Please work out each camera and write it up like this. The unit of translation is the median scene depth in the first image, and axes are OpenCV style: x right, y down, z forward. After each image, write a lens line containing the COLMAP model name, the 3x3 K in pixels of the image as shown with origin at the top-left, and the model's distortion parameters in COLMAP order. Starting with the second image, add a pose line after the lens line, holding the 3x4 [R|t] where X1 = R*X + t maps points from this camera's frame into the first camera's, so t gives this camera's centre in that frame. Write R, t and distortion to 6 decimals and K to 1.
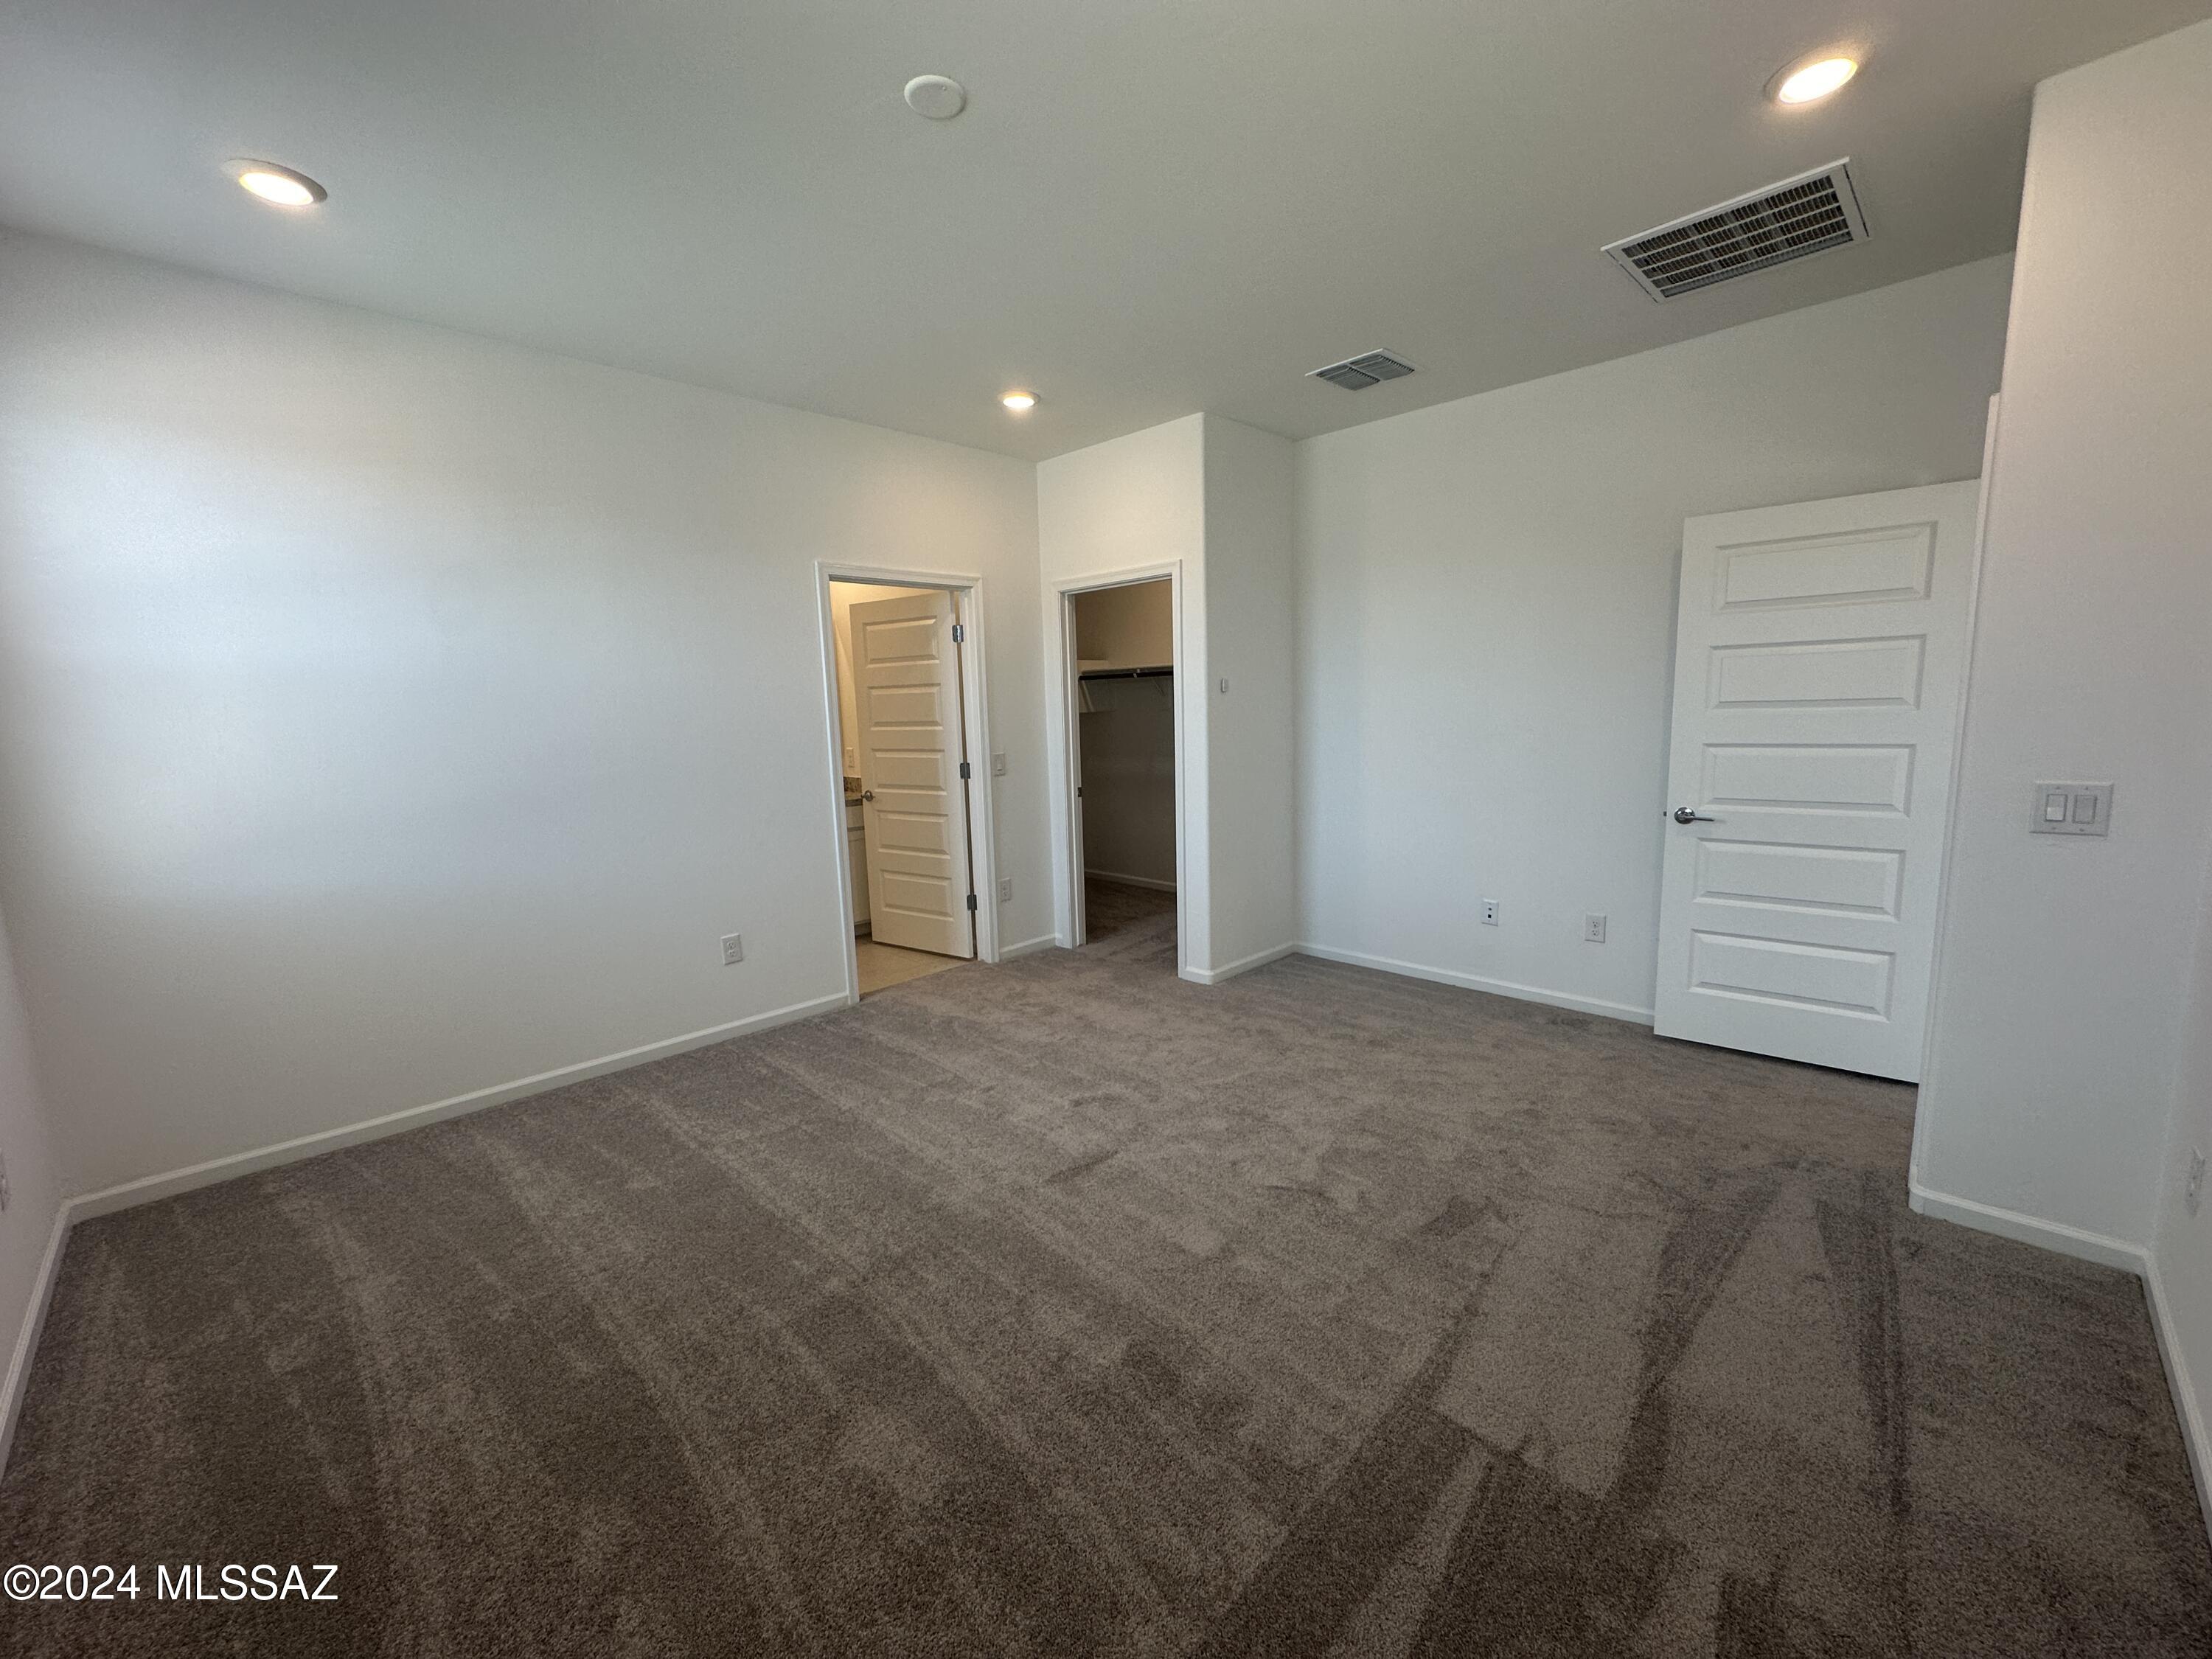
lens RADIAL K [[878.0, 0, 1100.6], [0, 878.0, 830.5], [0, 0, 1]] dist [-0.001434, -0.000112]
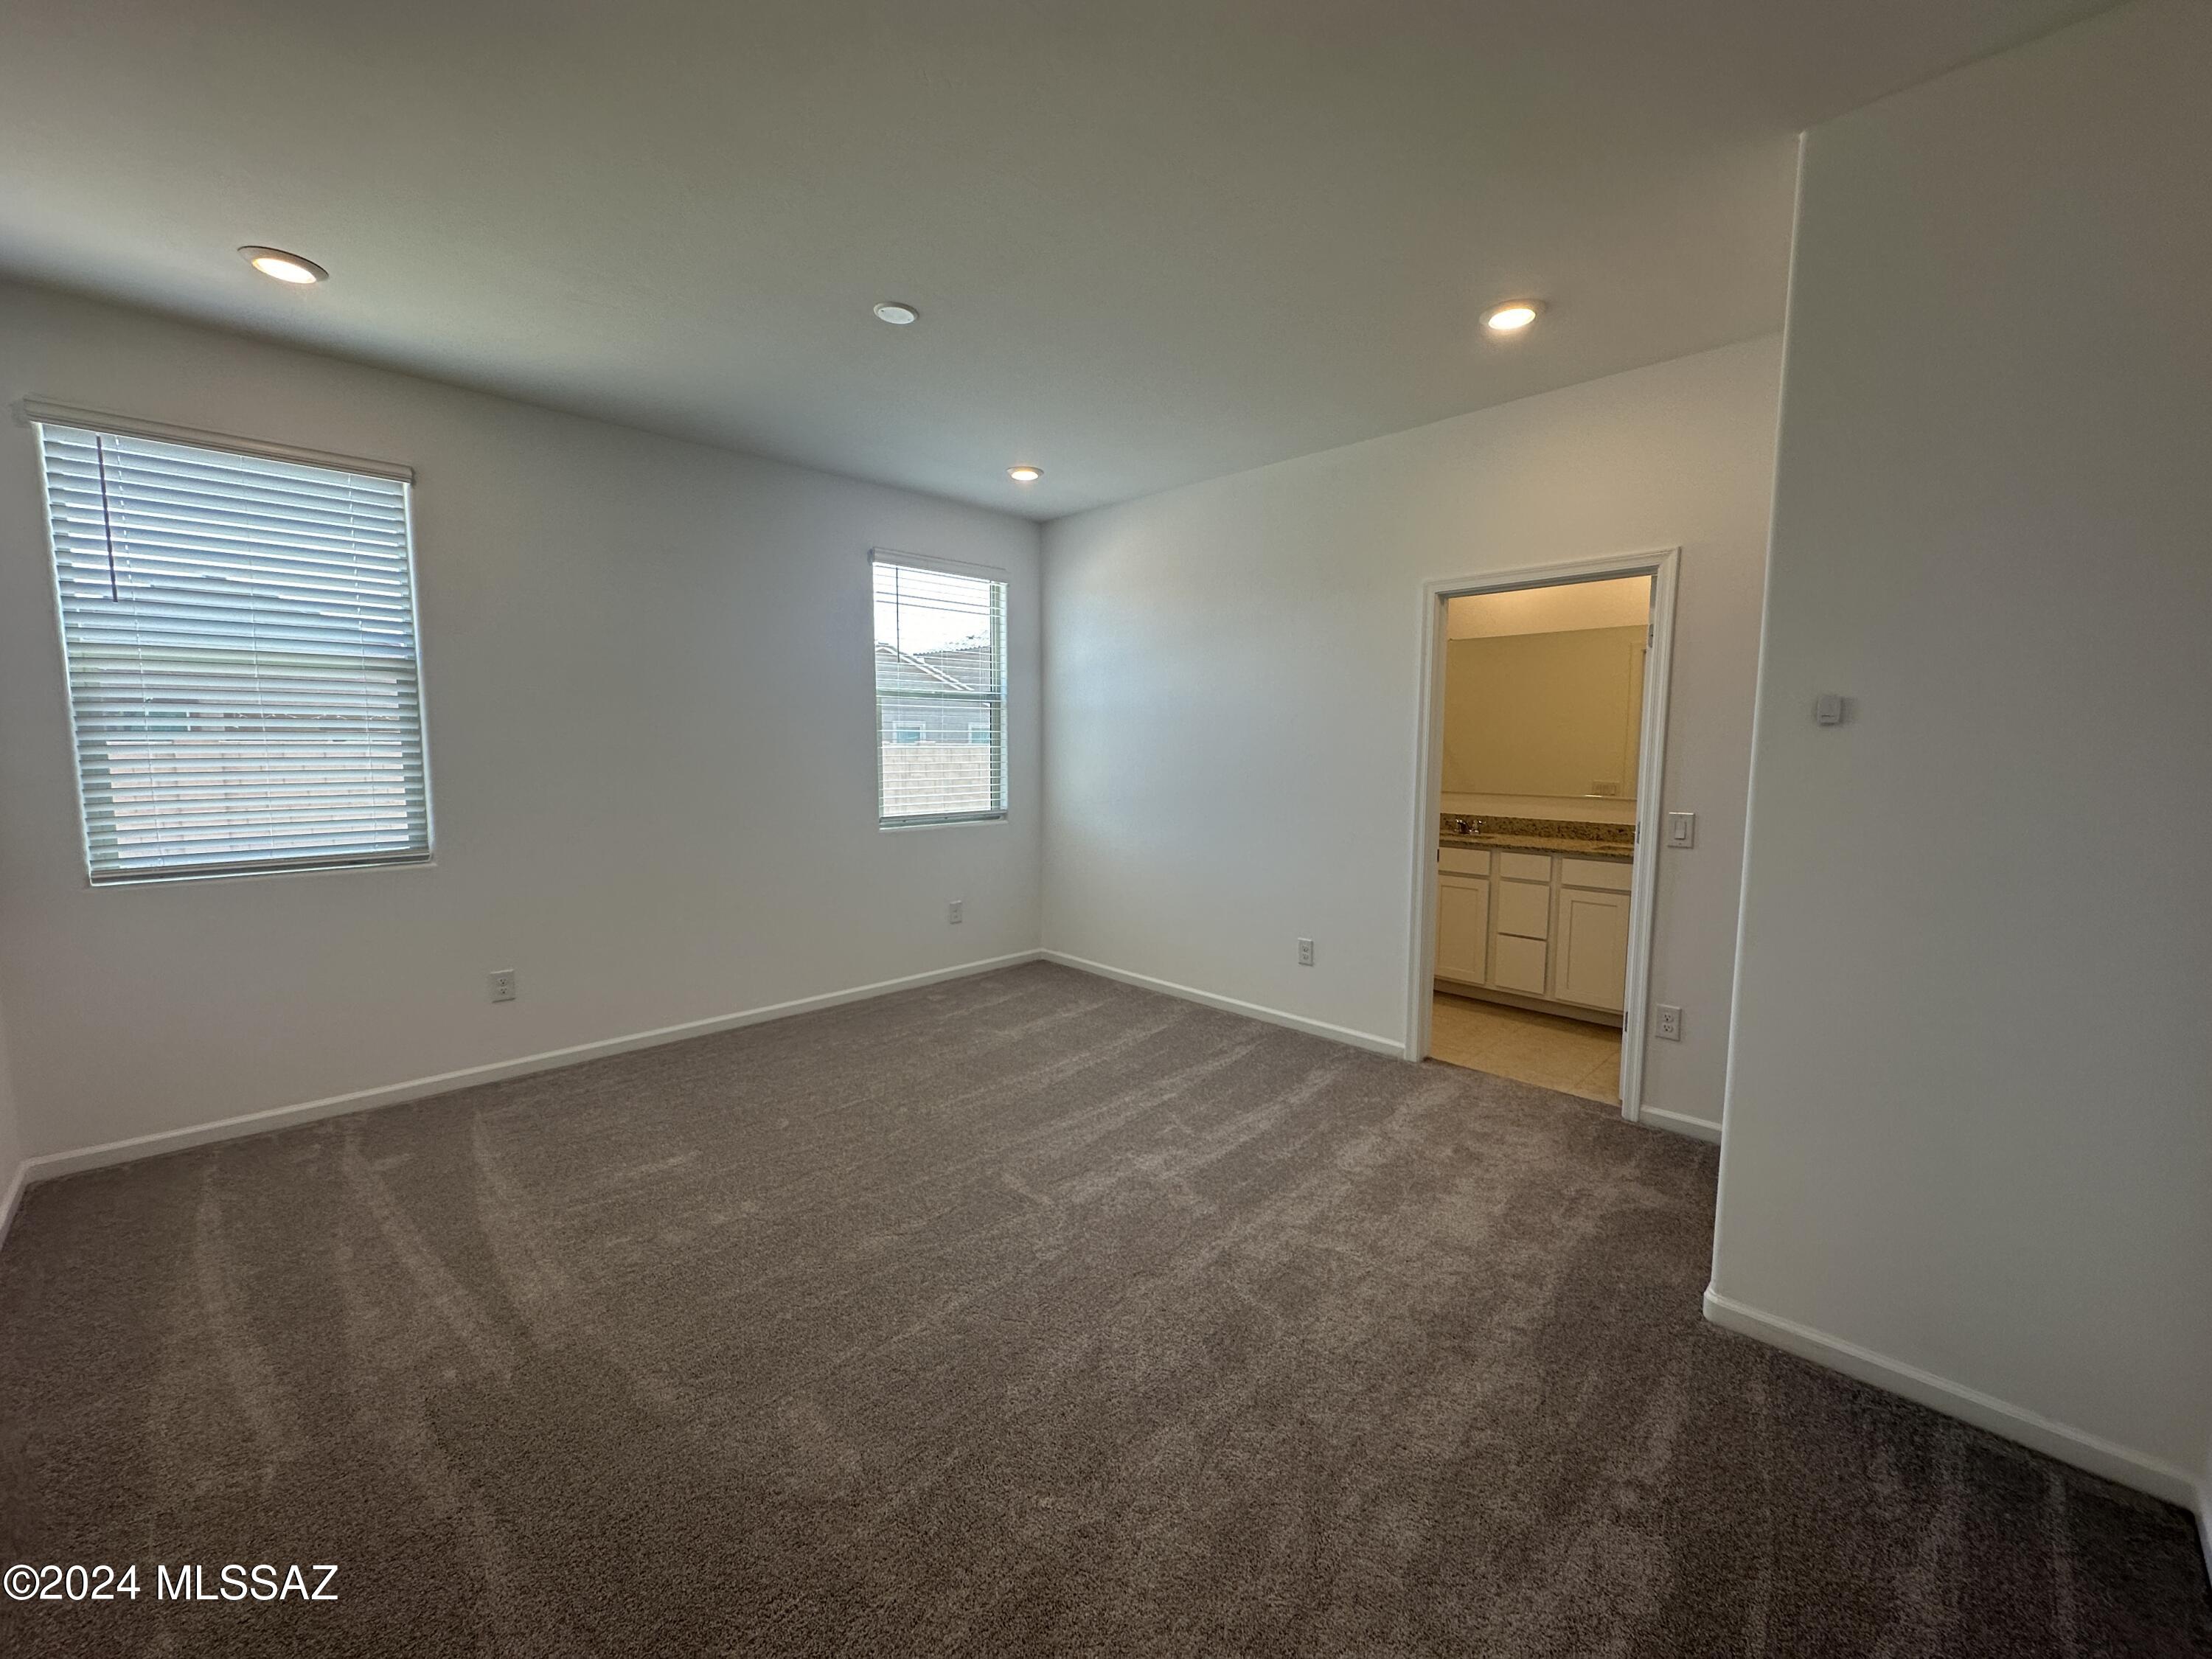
lens RADIAL K [[878.0, 0, 1100.6], [0, 878.0, 830.5], [0, 0, 1]] dist [-0.001434, -0.000112]
pose [[-0.016273, 0.128947, -0.991518, 0.635656], [-0.138750, 0.981764, 0.129956, -0.118622], [0.990194, 0.139687, 0.001915, 0.685058]]
